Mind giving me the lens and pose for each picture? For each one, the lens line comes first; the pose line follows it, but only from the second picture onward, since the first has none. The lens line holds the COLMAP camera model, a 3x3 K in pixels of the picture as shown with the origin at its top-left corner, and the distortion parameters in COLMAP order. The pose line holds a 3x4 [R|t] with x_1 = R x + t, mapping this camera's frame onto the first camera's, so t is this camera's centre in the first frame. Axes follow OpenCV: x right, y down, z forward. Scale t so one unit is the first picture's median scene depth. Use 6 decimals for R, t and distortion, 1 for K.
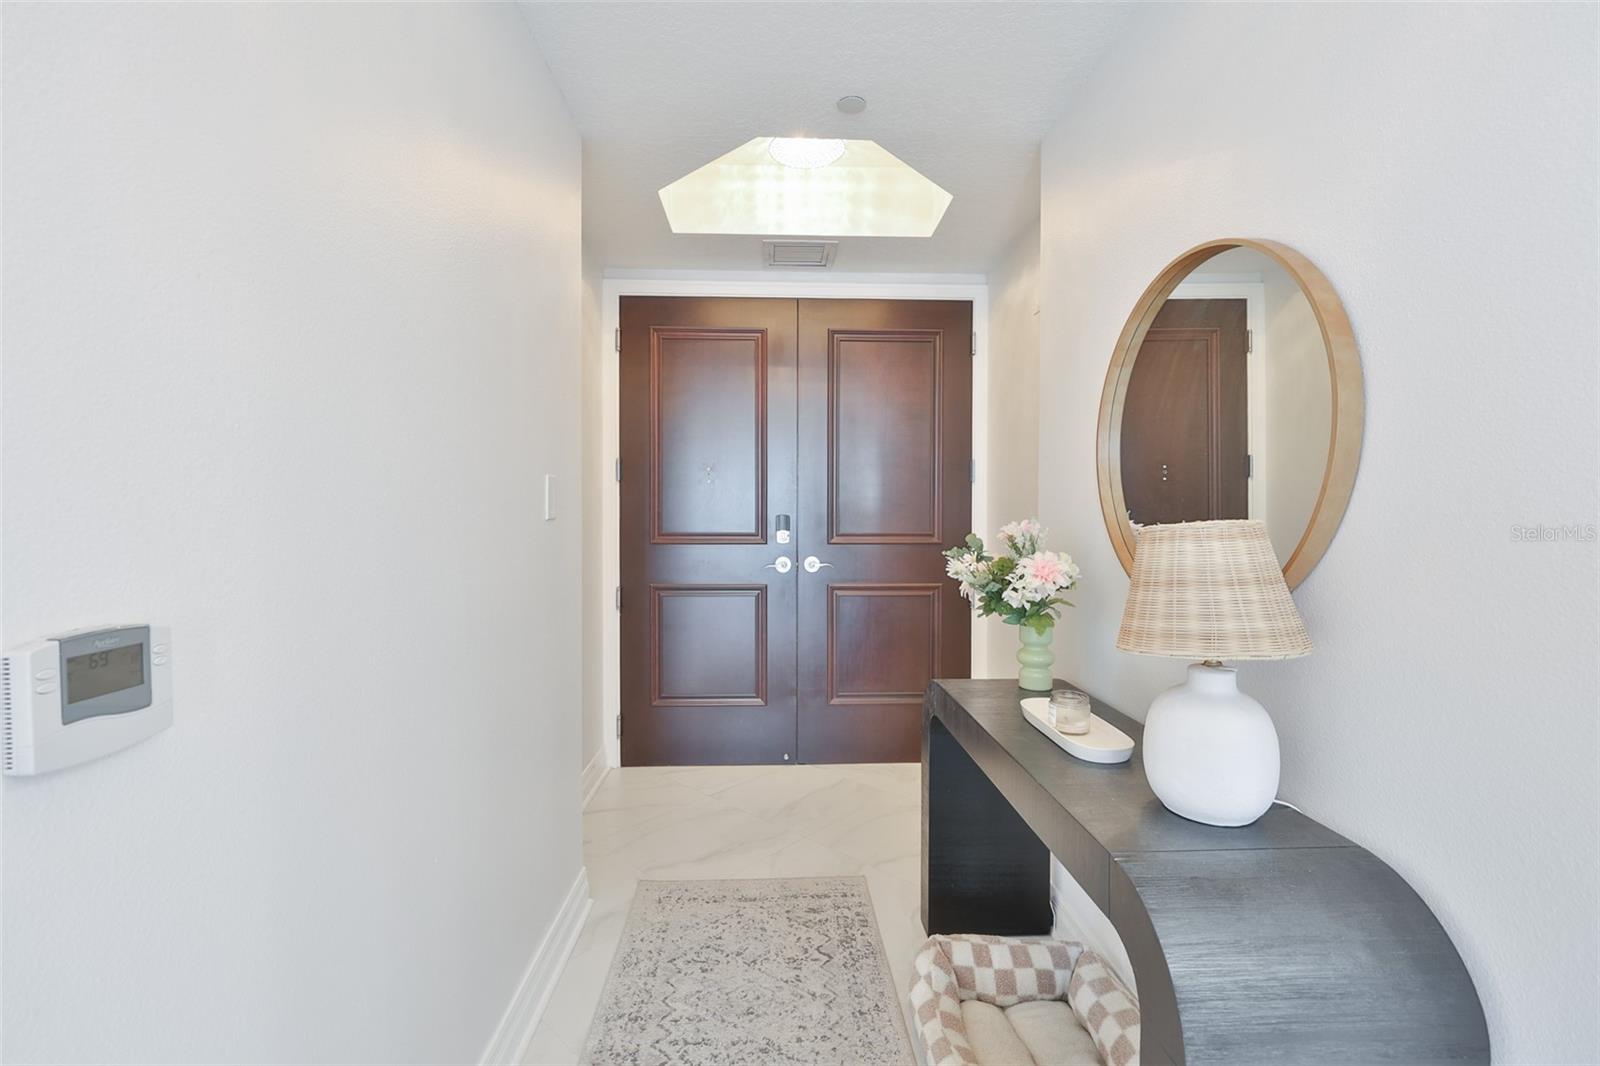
lens RADIAL K [[666.9, 0, 801.9], [0, 666.9, 517.2], [0, 0, 1]] dist [0.002405, 0.000193]
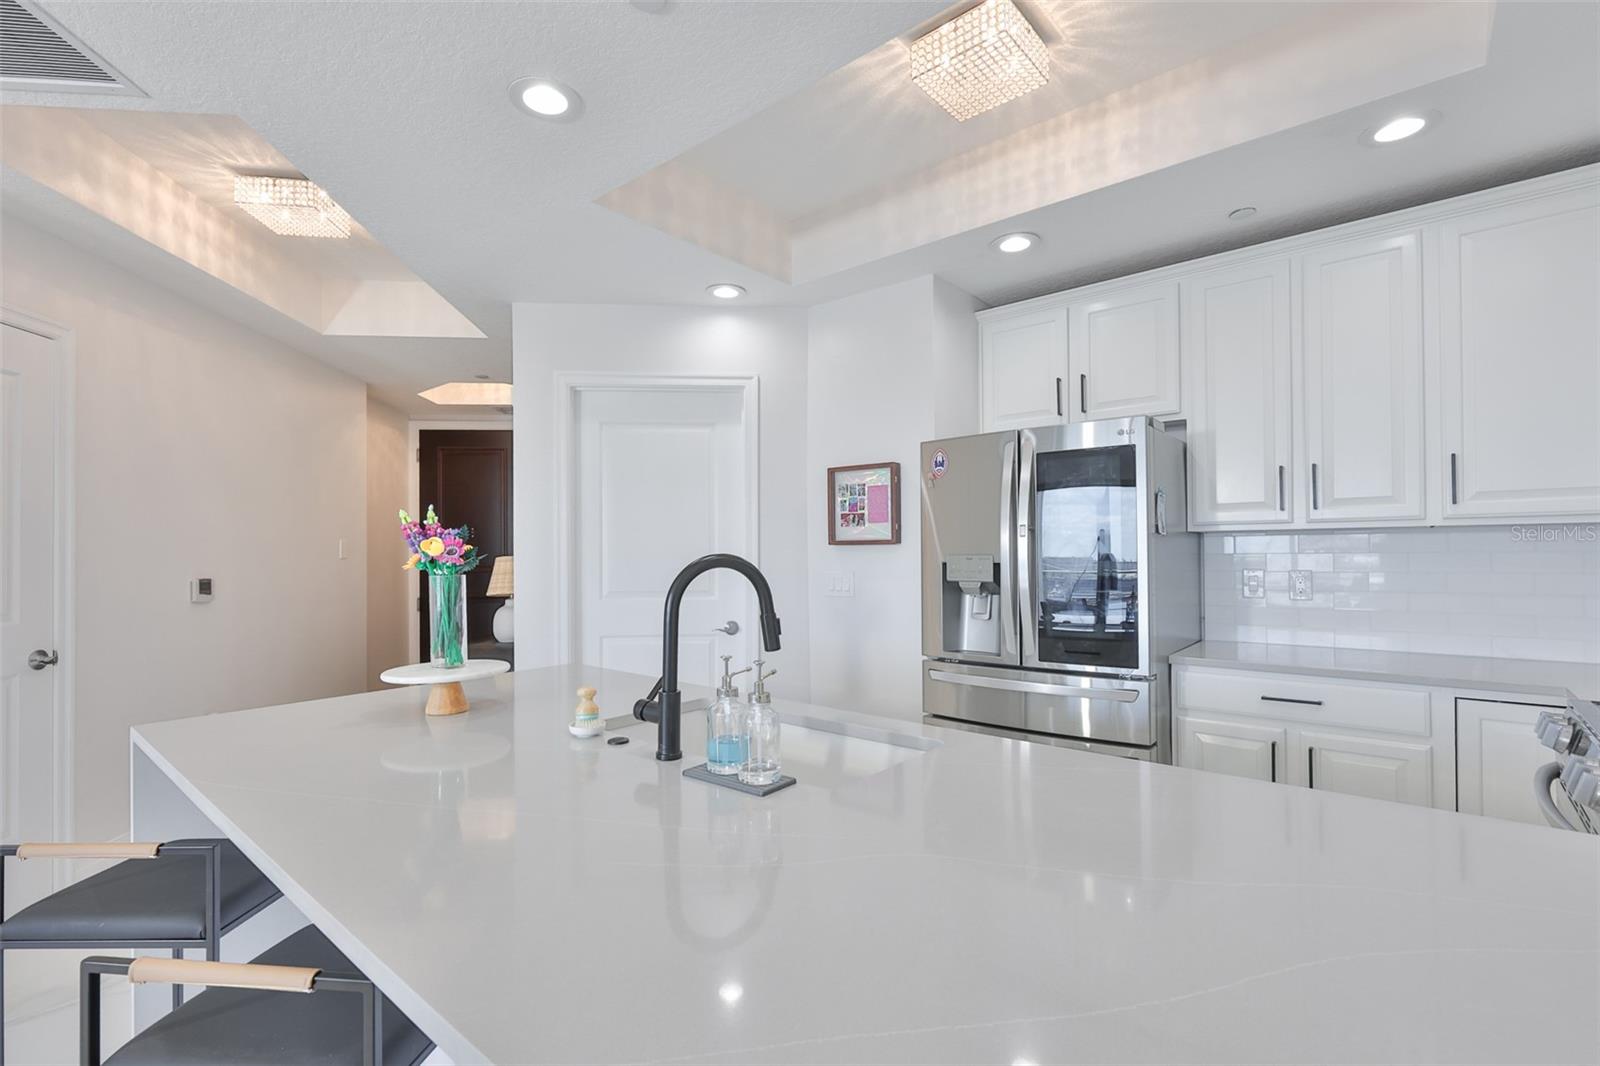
lens RADIAL K [[721.6, 0, 797.3], [0, 721.6, 546.4], [0, 0, 1]] dist [-0.000174, 0.000306]
pose [[0.999324, -0.010312, 0.035292, 0.635768], [0.010802, 0.999847, -0.013739, 0.006617], [-0.035145, 0.014111, 0.999283, -0.898031]]
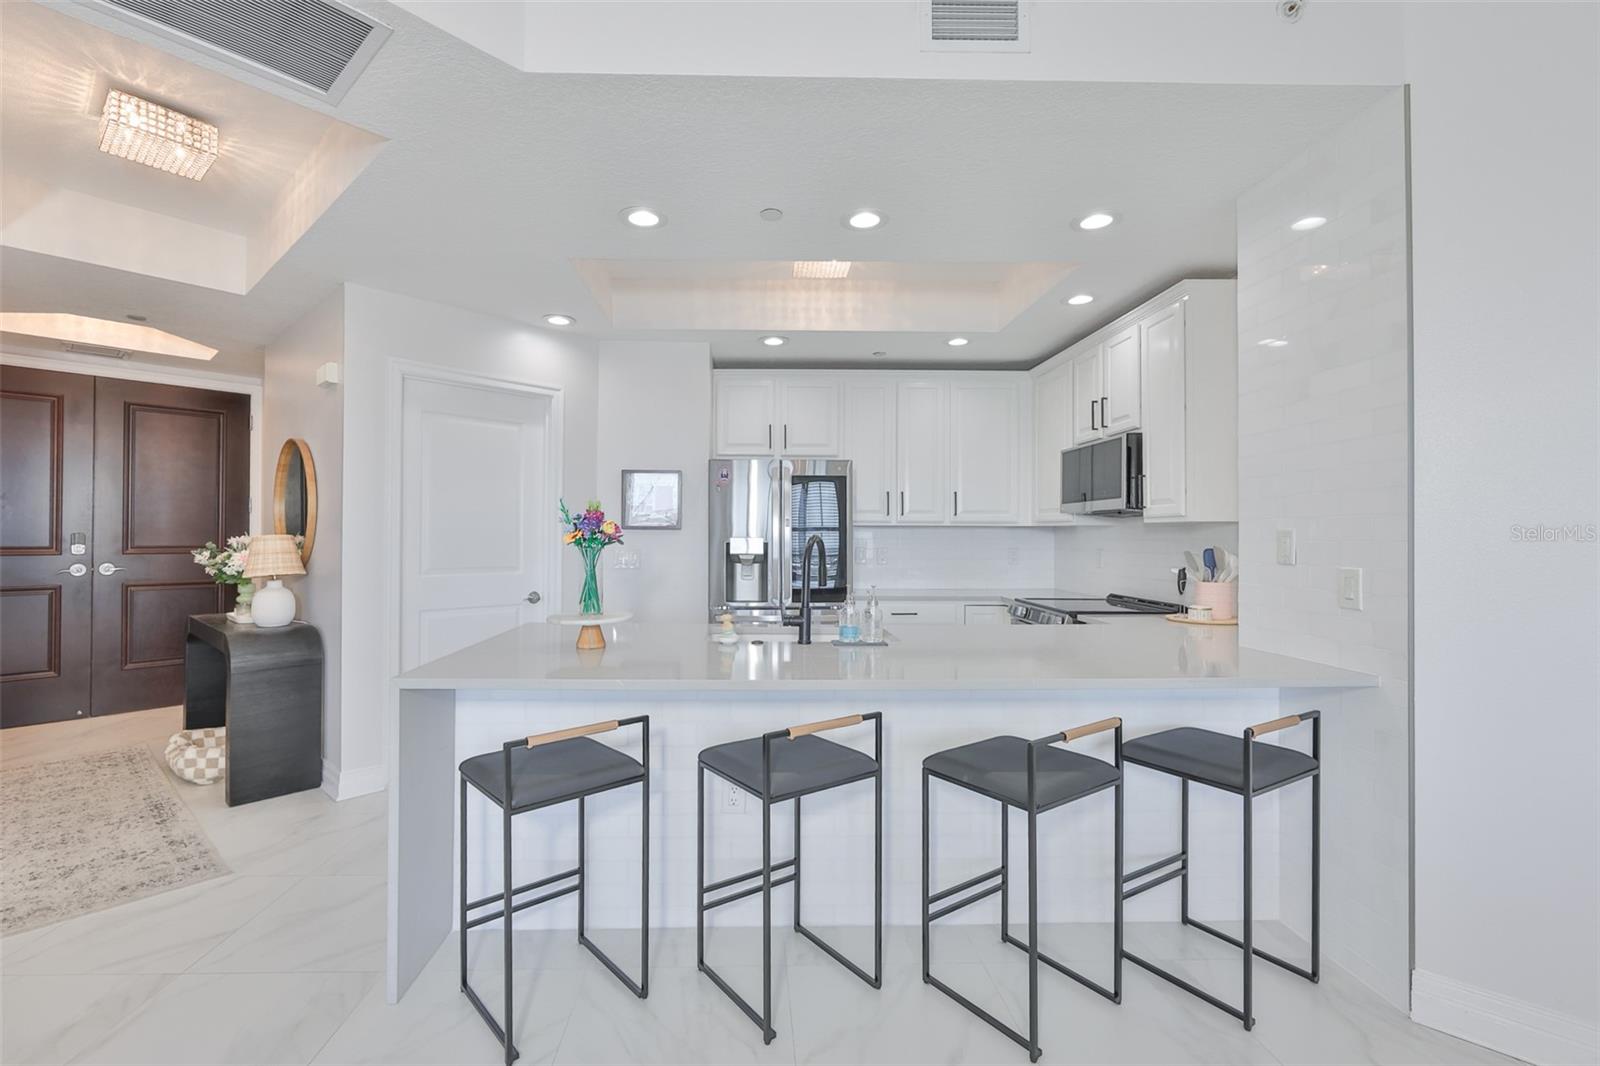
lens RADIAL K [[708.4, 0, 765.8], [0, 708.4, 530.5], [0, 0, 1]] dist [-0.001454, -0.000126]
pose [[0.724872, 0.006894, 0.688849, -0.005830], [0.001189, 0.999936, -0.011259, 0.008936], [-0.688882, 0.008980, 0.724818, -1.008153]]
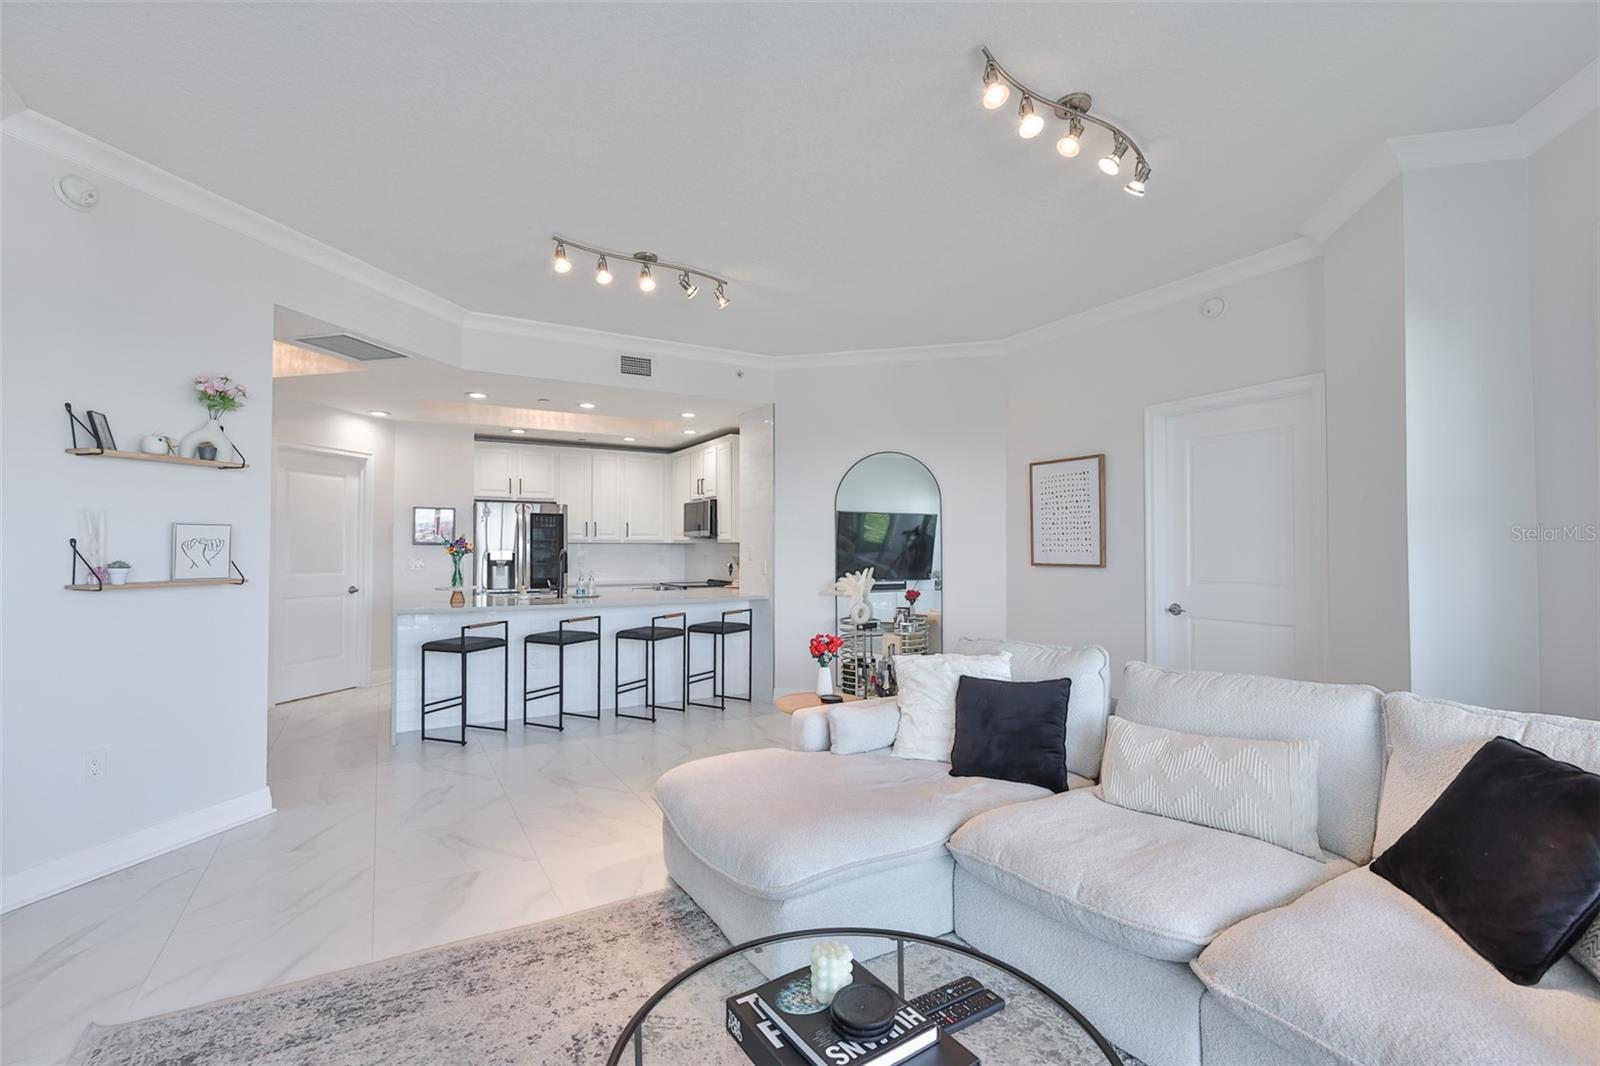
lens RADIAL K [[710.0, 0, 808.3], [0, 710.0, 532.6], [0, 0, 1]] dist [-0.000460, -0.000164]
pose [[0.292788, 0.019931, 0.955970, -0.931231], [0.004799, 0.999740, -0.022313, 0.006466], [-0.956165, 0.011121, 0.292616, -1.567465]]
